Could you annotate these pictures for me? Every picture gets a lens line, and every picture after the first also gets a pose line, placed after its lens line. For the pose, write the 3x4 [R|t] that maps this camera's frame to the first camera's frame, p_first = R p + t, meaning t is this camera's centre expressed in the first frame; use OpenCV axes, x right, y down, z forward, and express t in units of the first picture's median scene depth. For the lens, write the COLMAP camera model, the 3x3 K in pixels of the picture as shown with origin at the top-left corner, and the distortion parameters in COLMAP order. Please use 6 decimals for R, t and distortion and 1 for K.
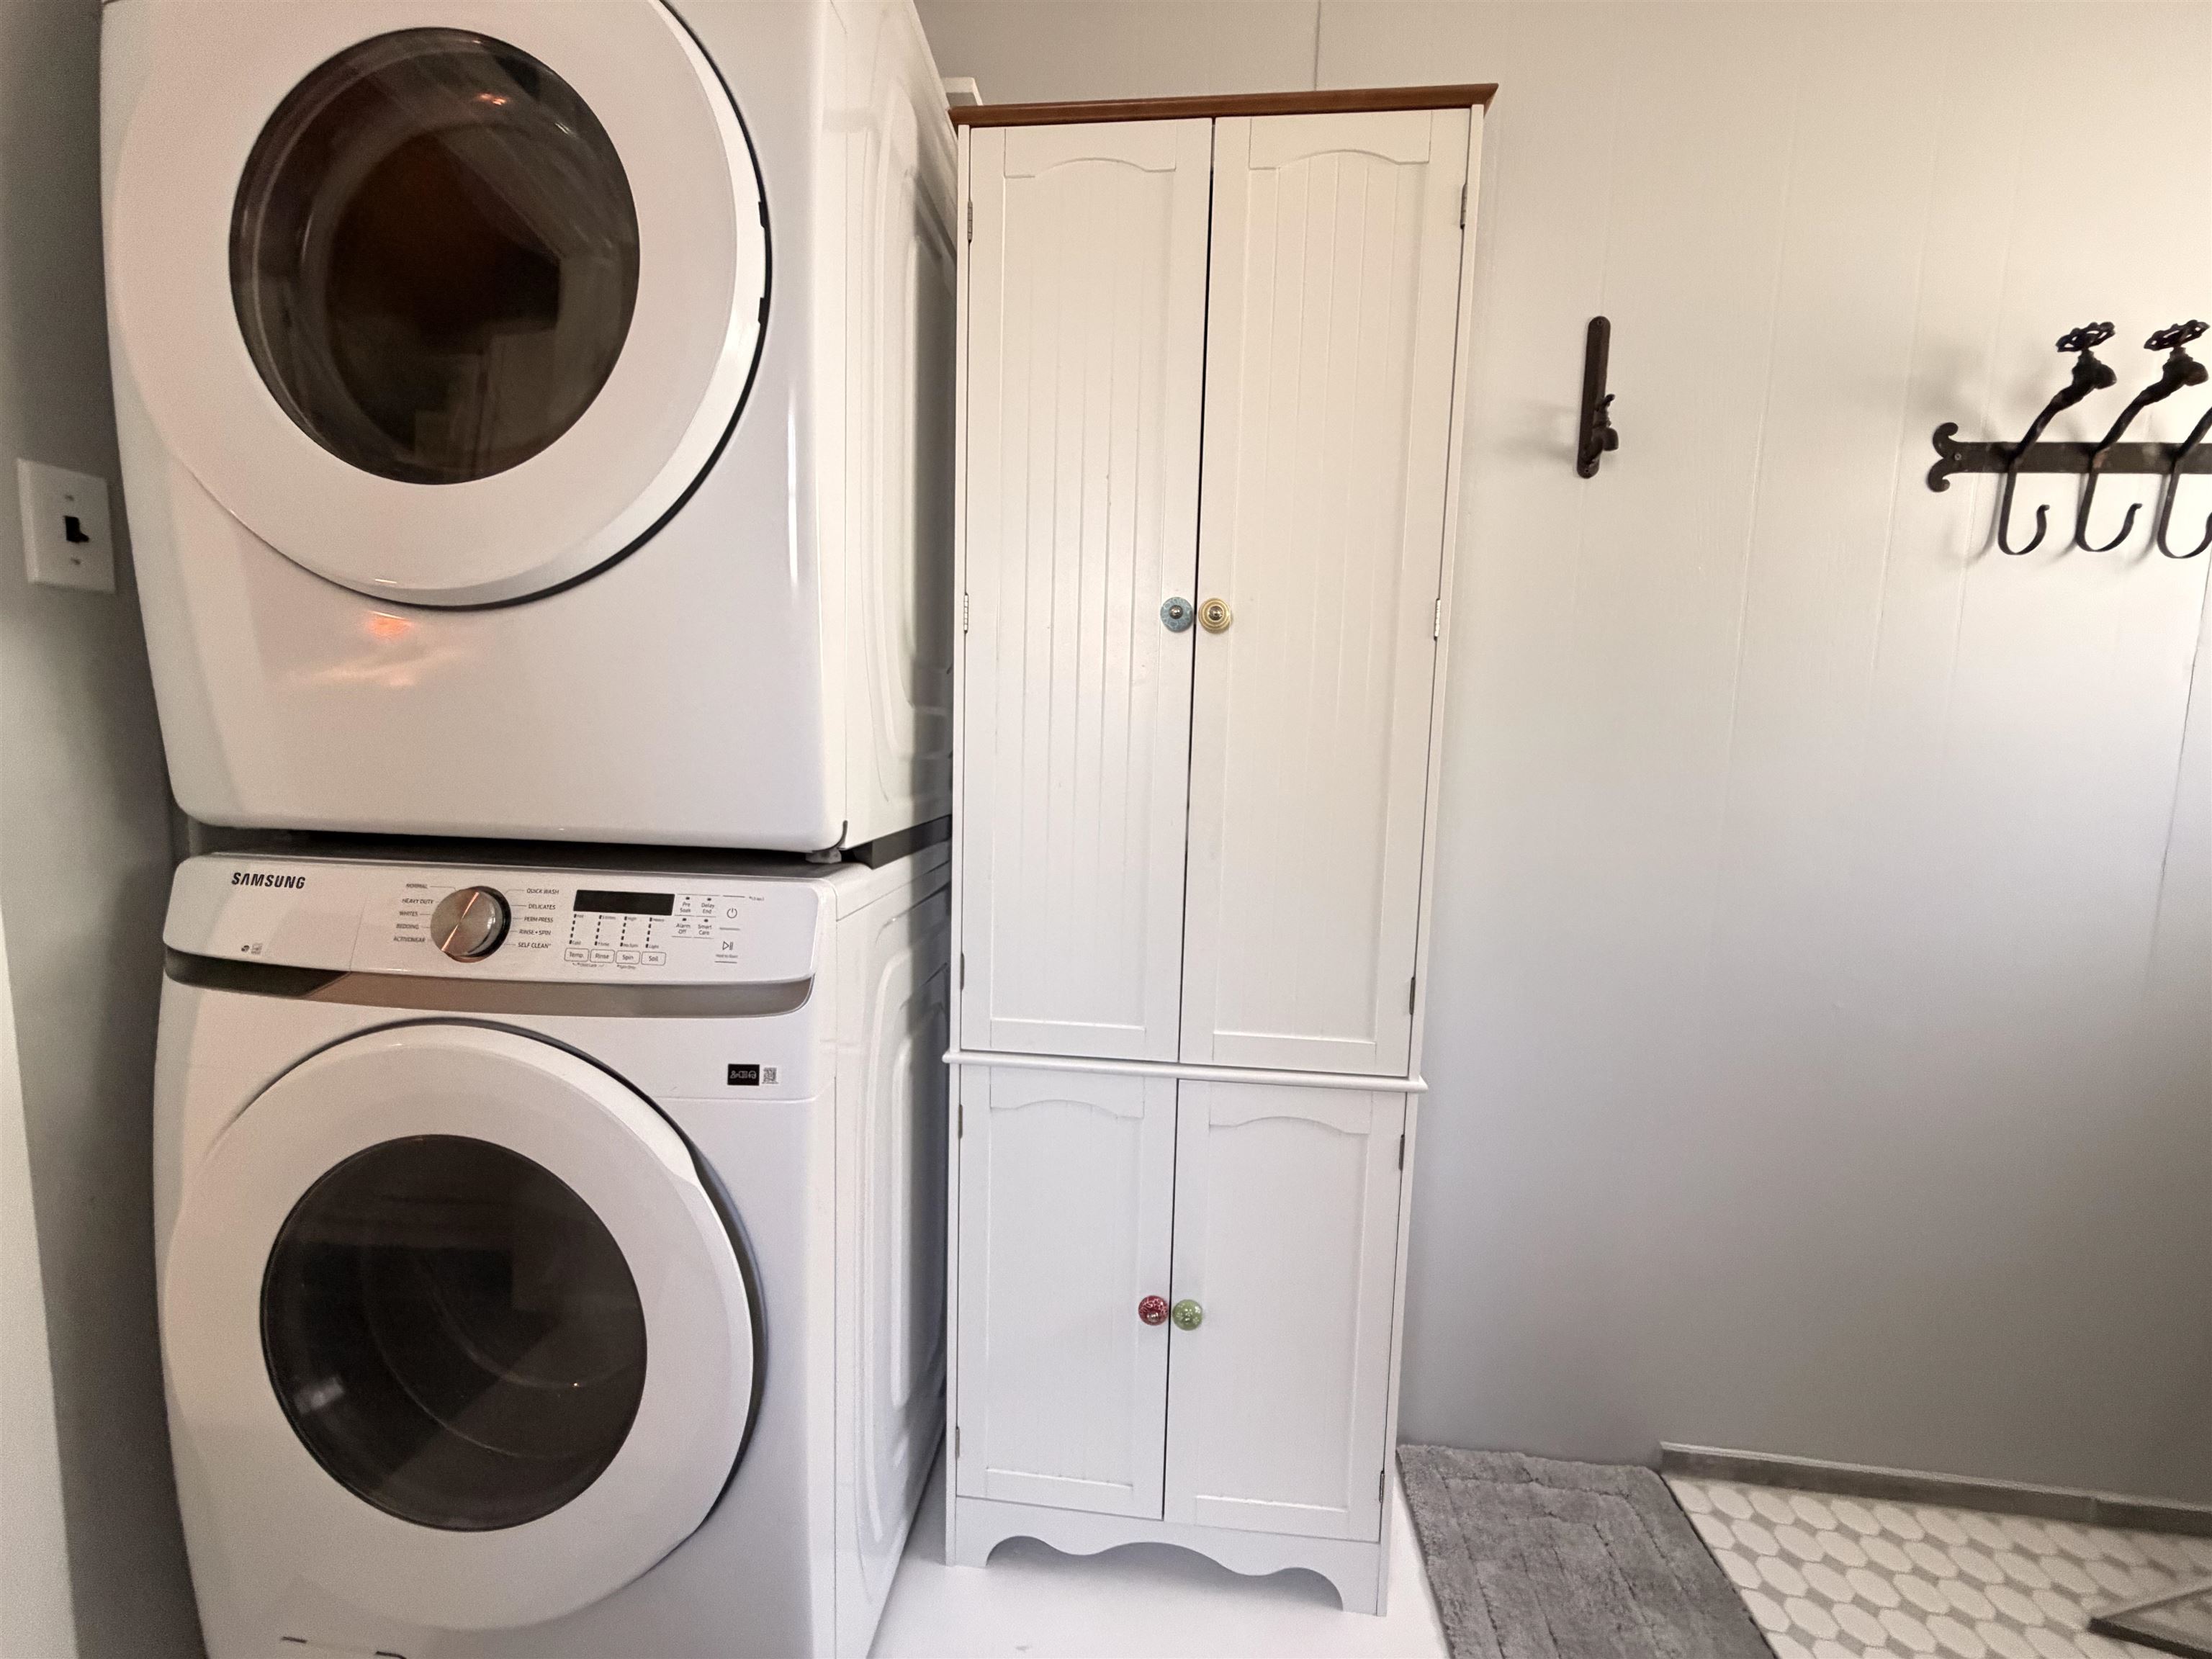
lens RADIAL K [[887.3, 0, 1101.3], [0, 887.3, 818.6], [0, 0, 1]] dist [-0.000236, 0.000085]
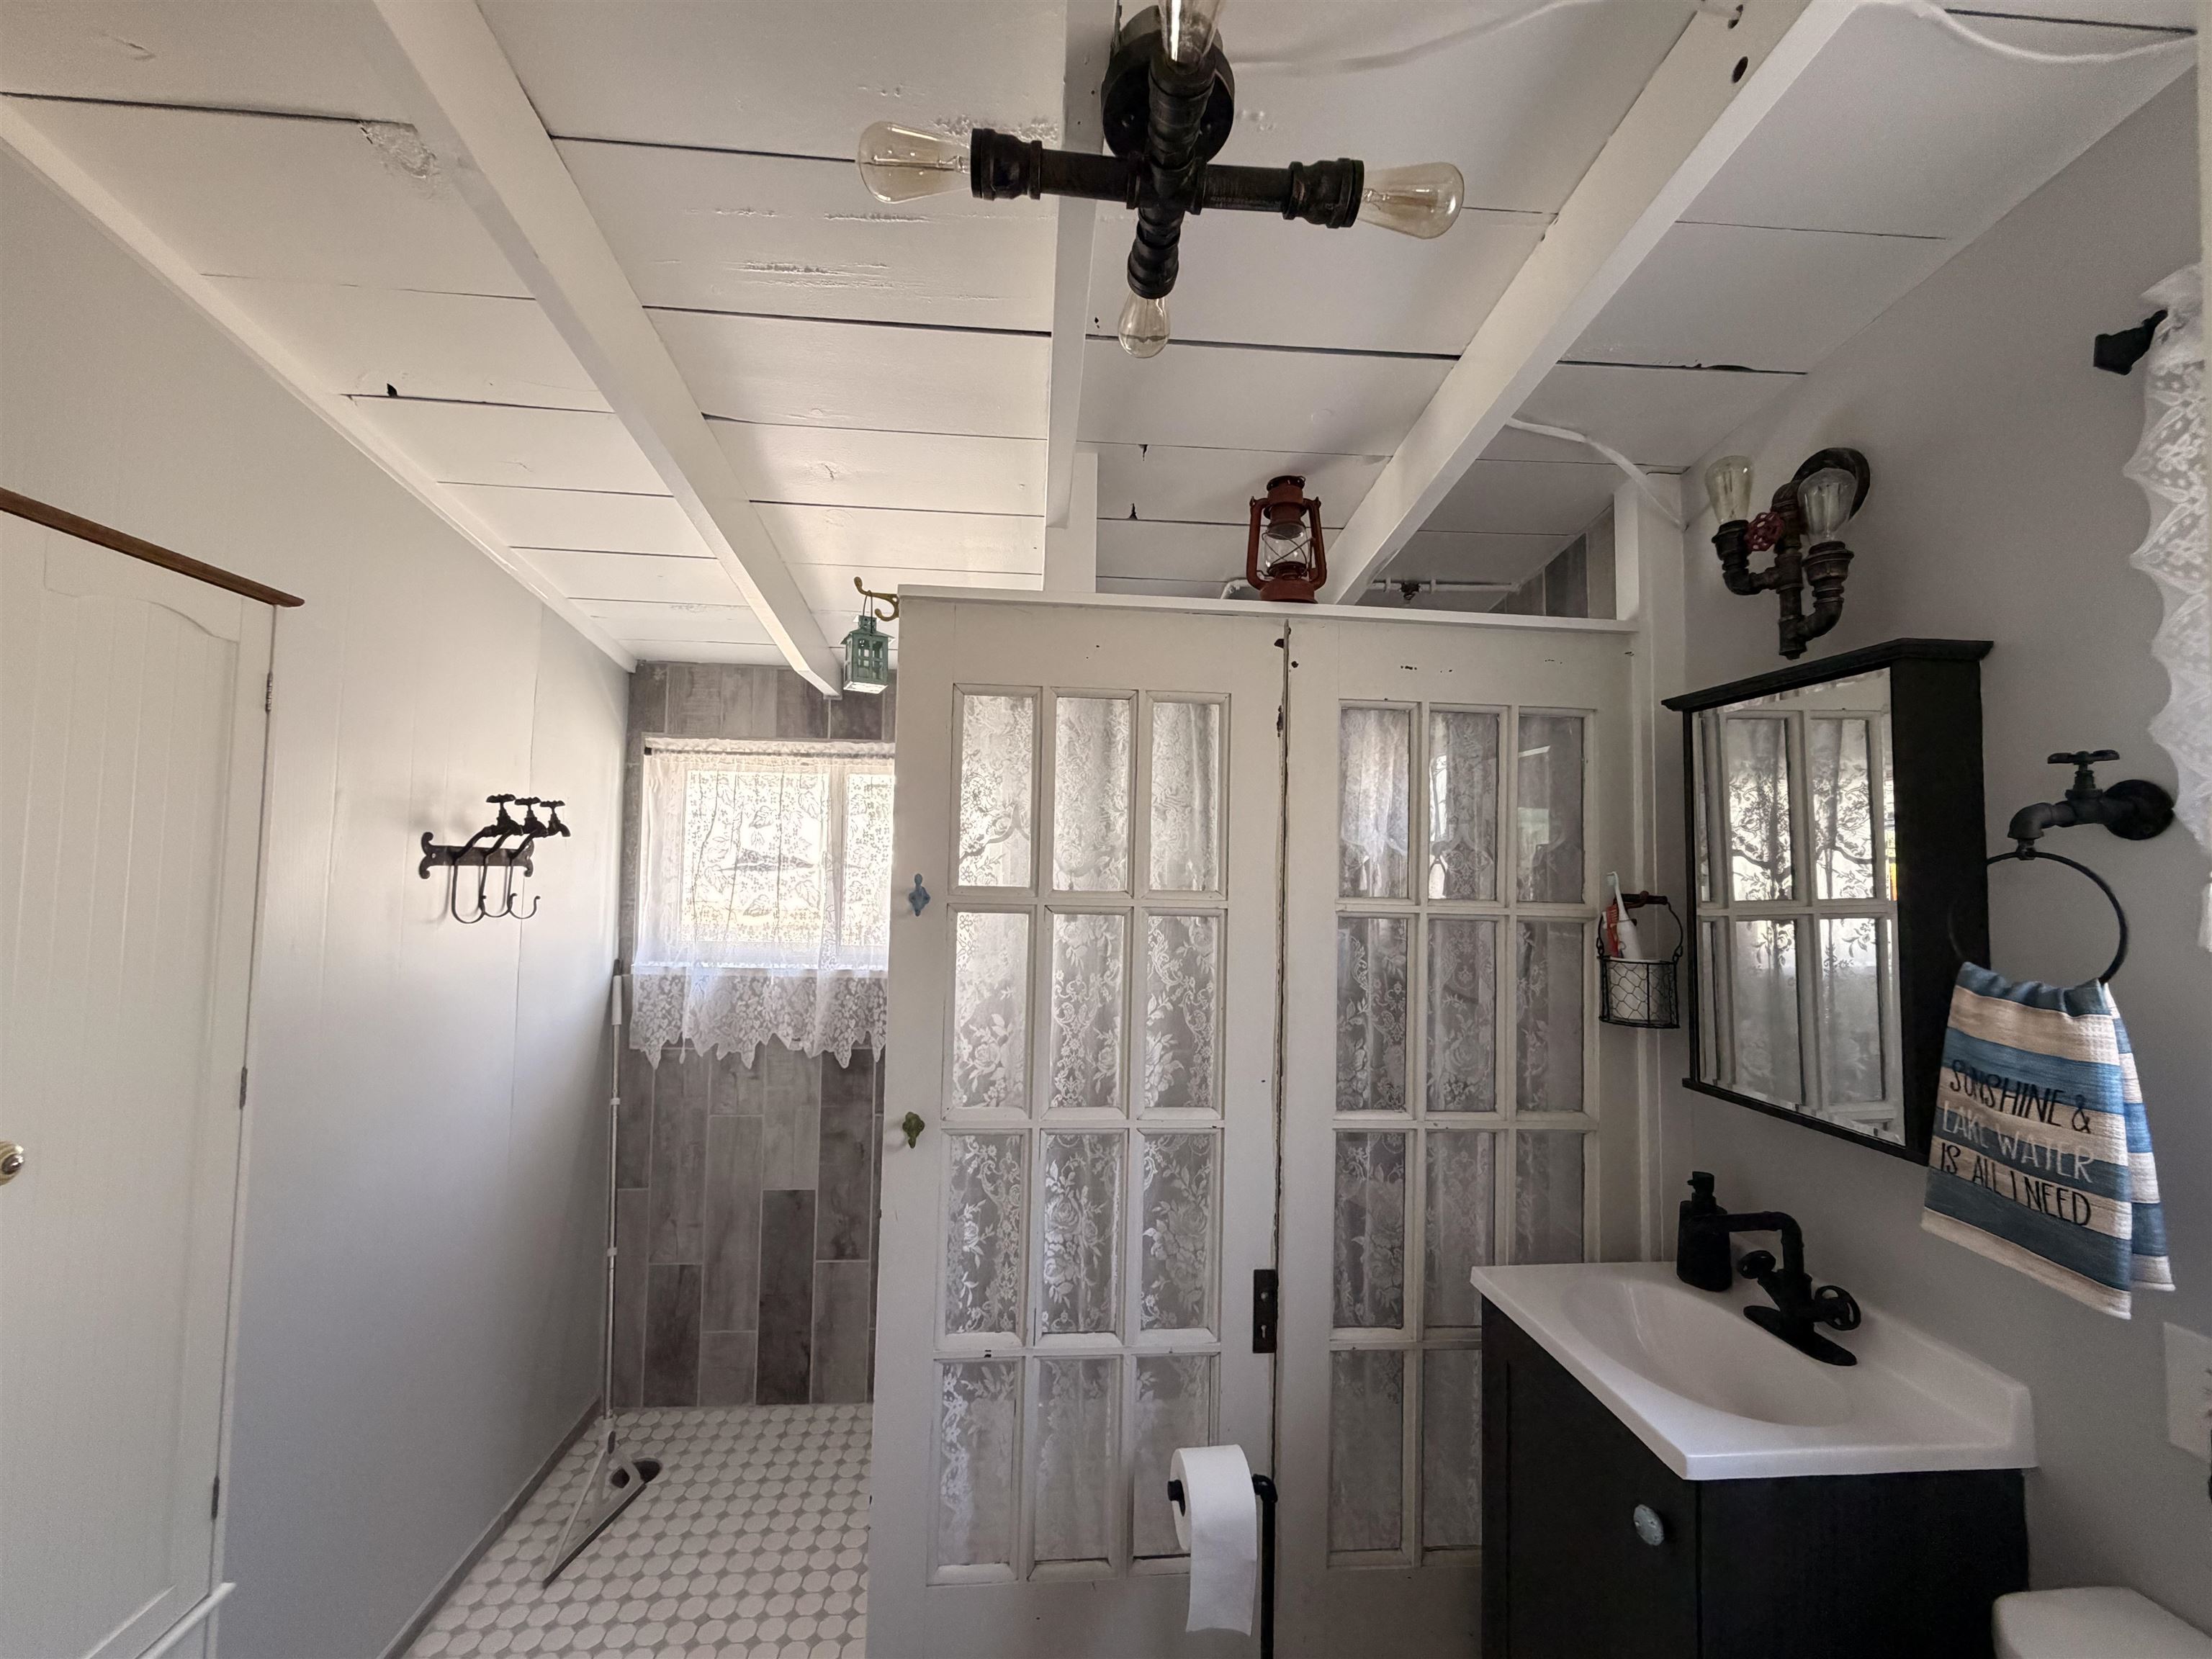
lens RADIAL K [[887.3, 0, 1091.1], [0, 887.3, 828.4], [0, 0, 1]] dist [-0.000236, 0.000085]
pose [[-0.170445, 0.009855, 0.985318, -0.634711], [0.085552, 0.996322, 0.004834, -0.366690], [-0.981646, 0.085120, -0.170661, 0.194902]]
